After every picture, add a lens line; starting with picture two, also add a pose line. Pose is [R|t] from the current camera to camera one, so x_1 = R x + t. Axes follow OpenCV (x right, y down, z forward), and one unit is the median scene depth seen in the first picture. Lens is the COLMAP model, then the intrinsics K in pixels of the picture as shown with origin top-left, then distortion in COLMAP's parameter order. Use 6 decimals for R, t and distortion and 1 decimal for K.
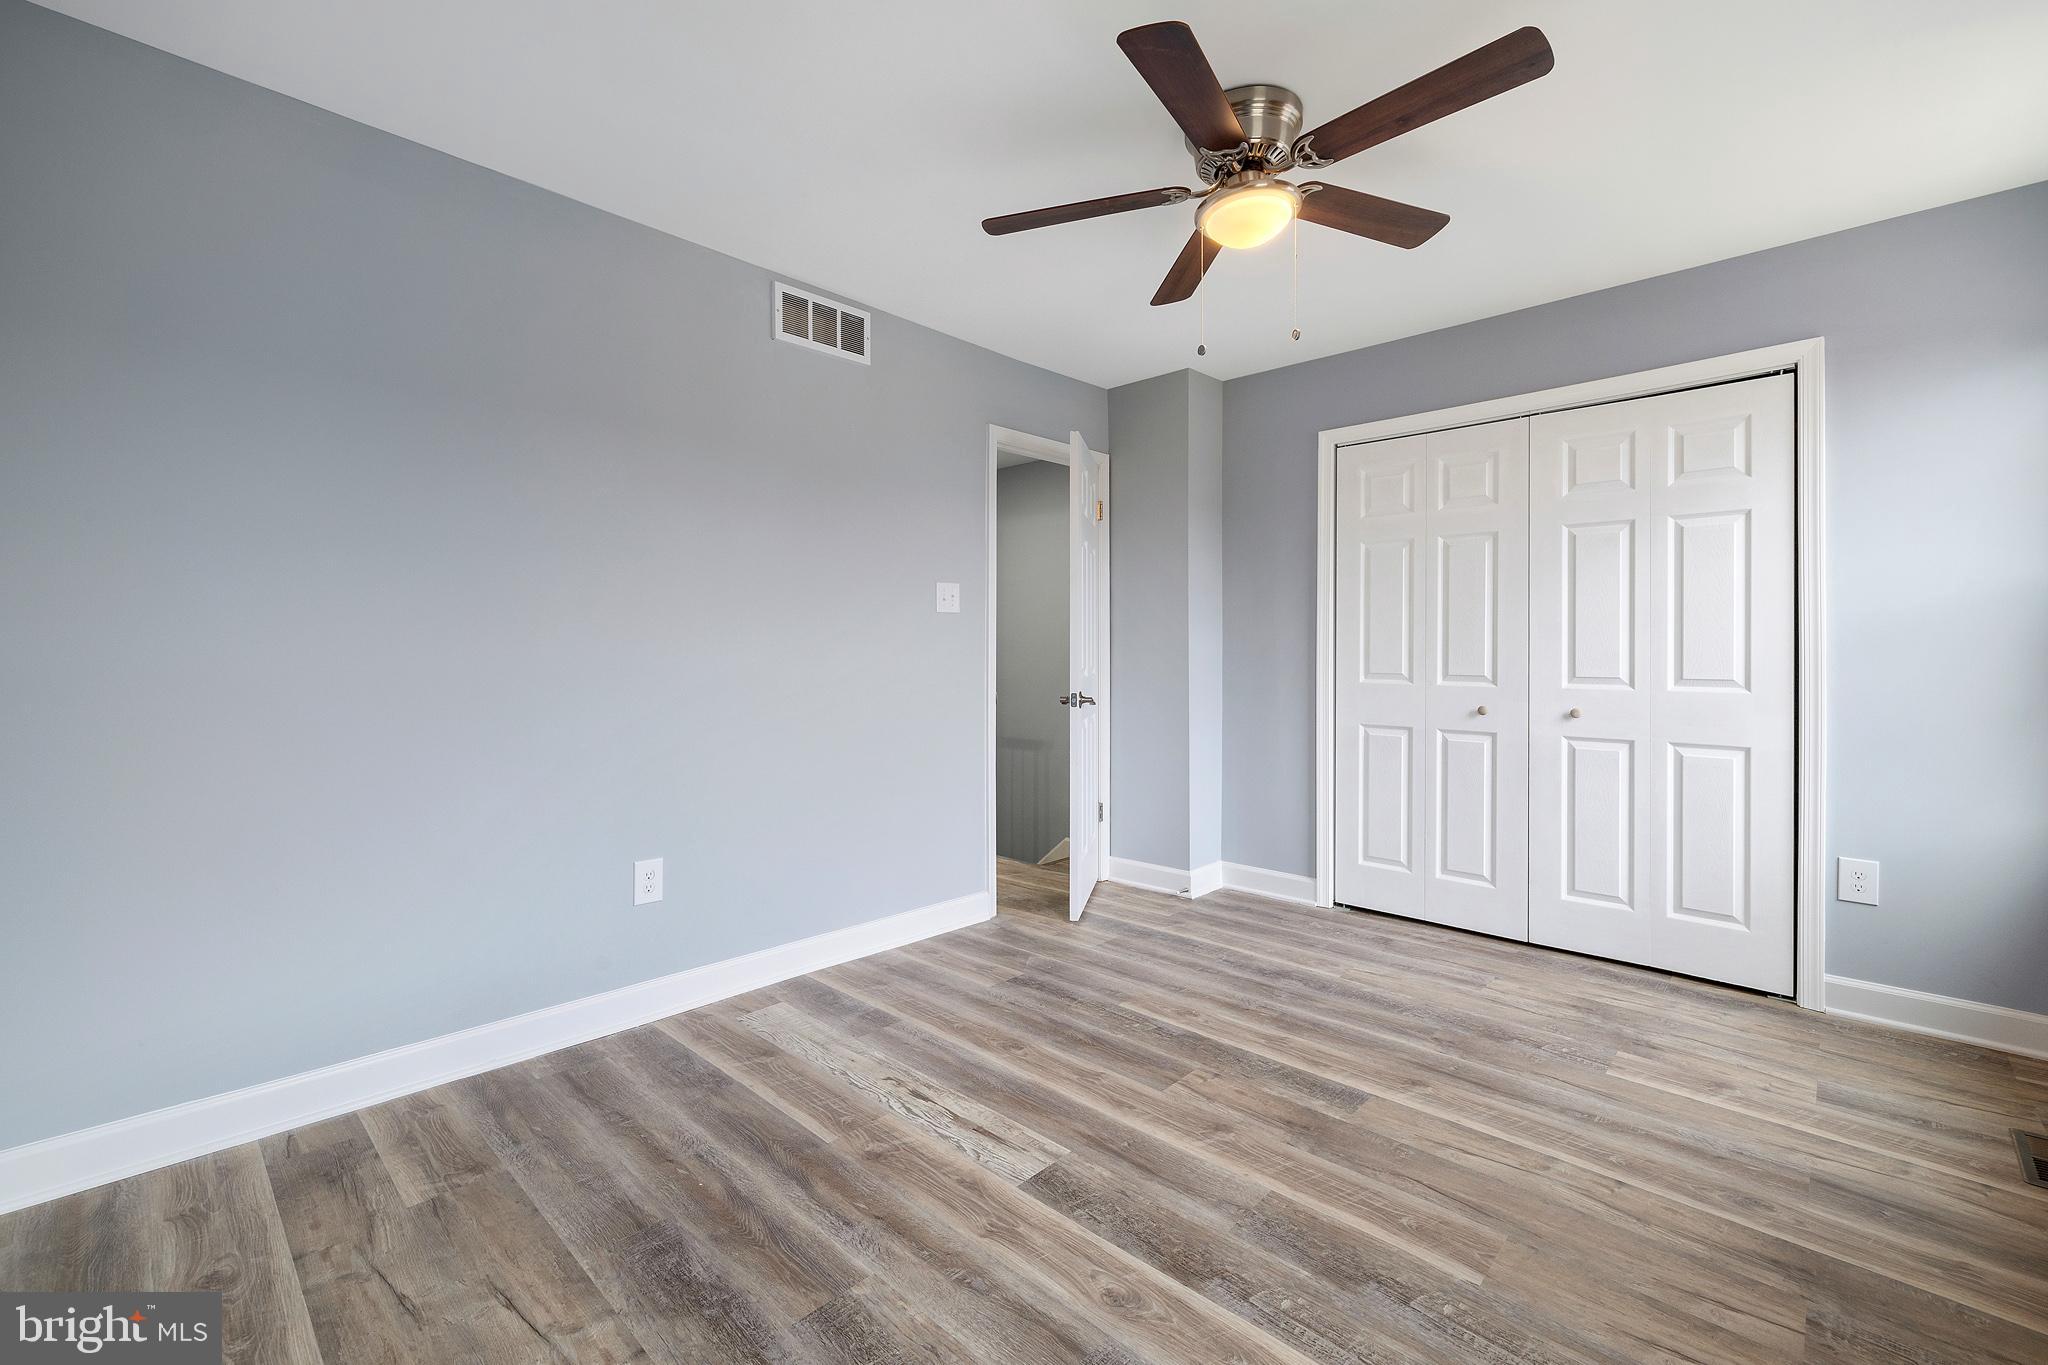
lens RADIAL K [[871.2, 0, 1017.4], [0, 871.2, 659.6], [0, 0, 1]] dist [-0.000437, -0.000195]
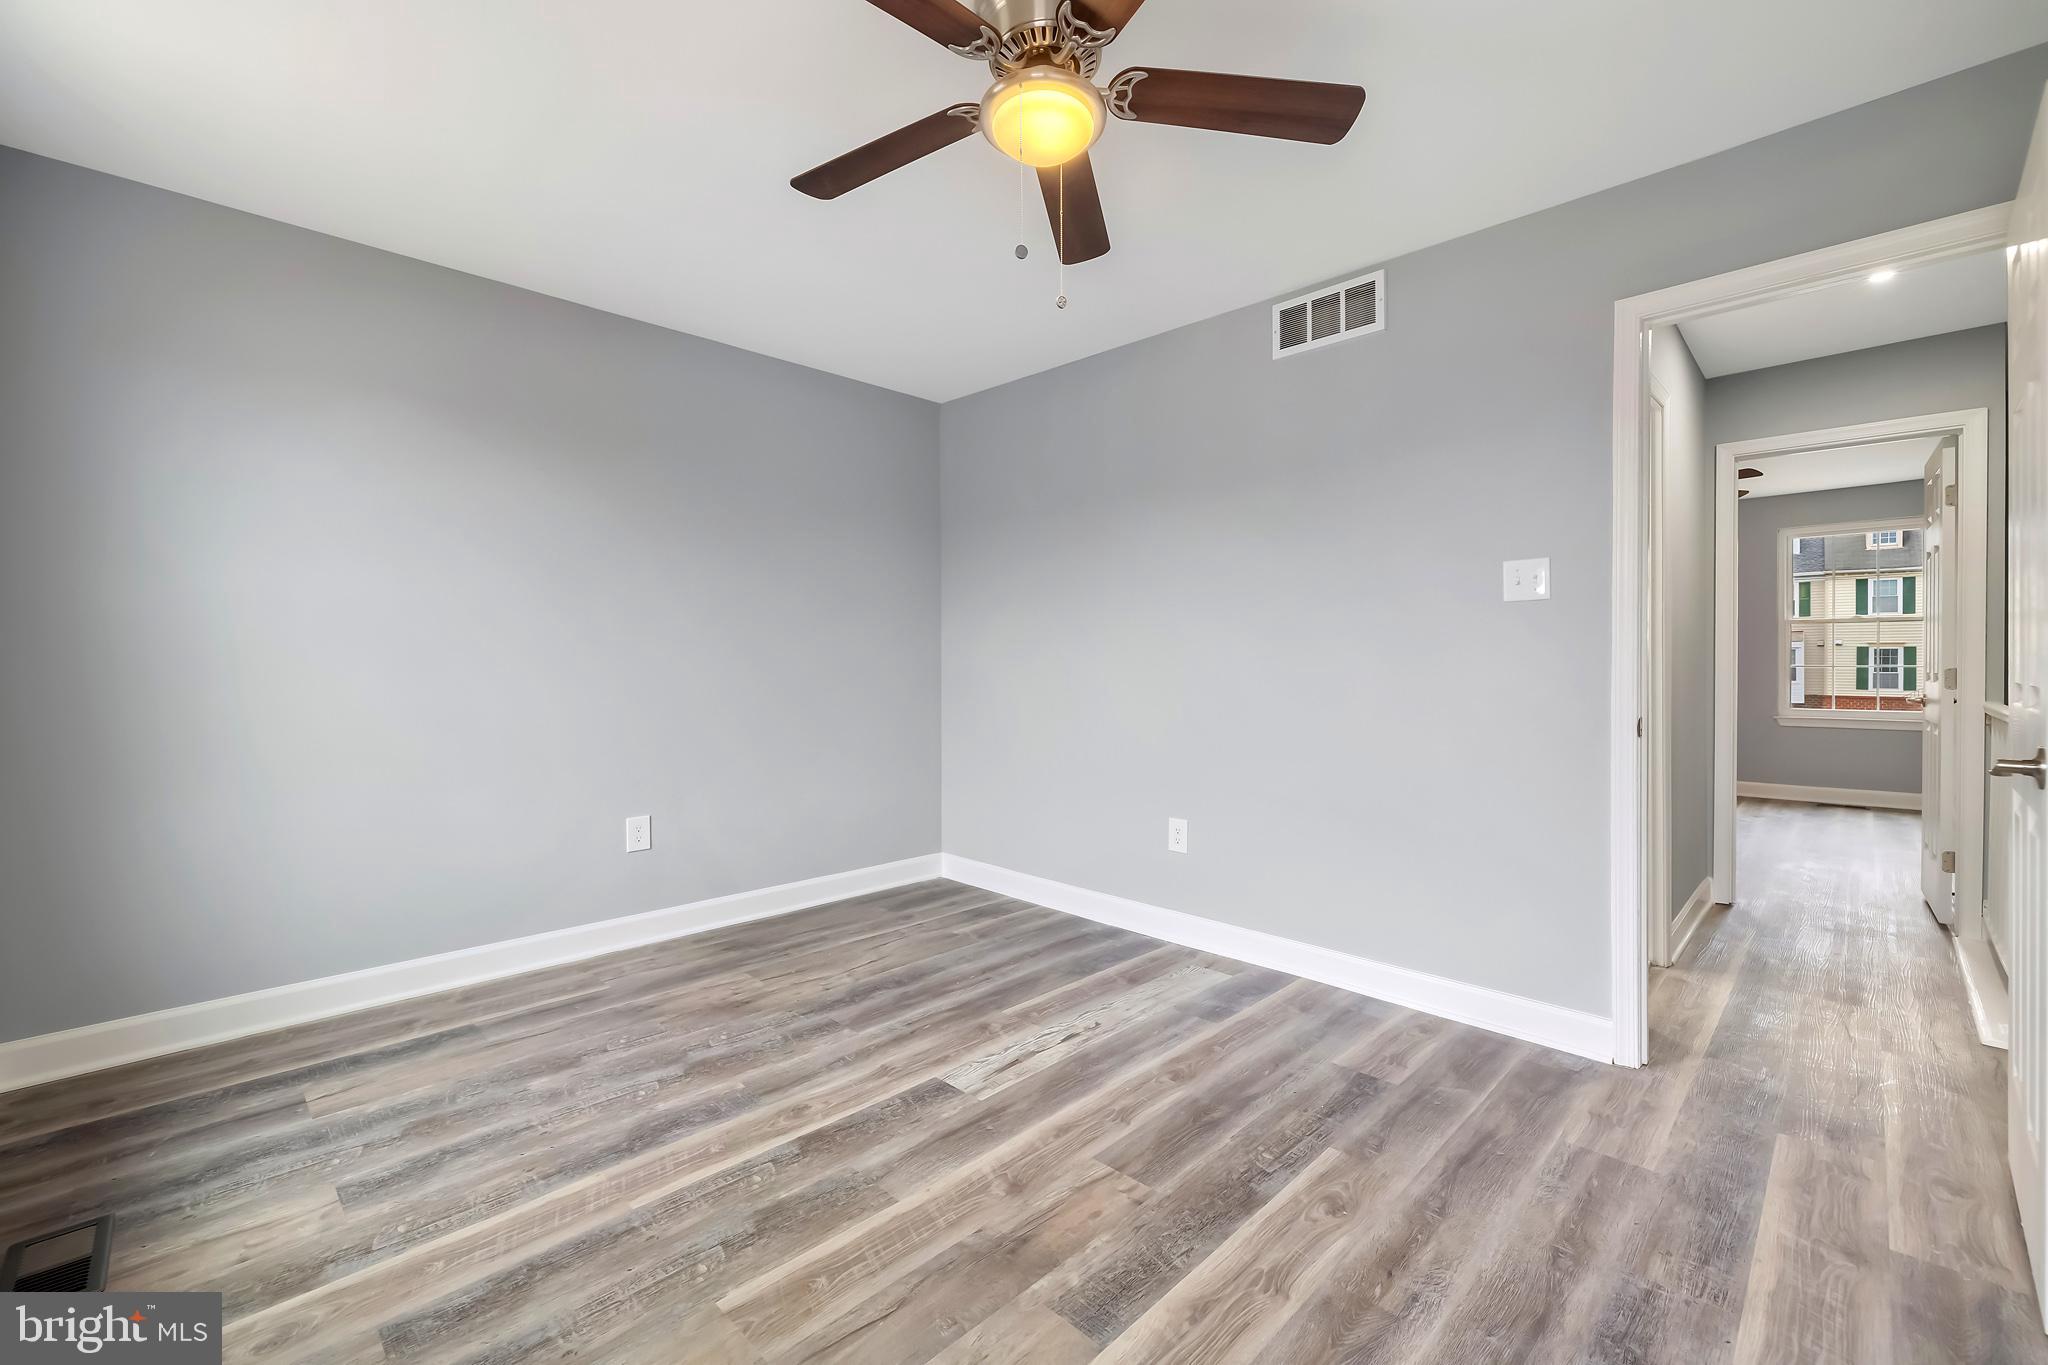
lens RADIAL K [[871.2, 0, 1017.4], [0, 871.2, 659.6], [0, 0, 1]] dist [-0.000437, -0.000195]
pose [[-0.033208, -0.004171, -0.999440, 1.048978], [-0.002335, 0.999989, -0.004096, 0.000067], [0.999446, 0.002198, -0.033218, 0.958333]]
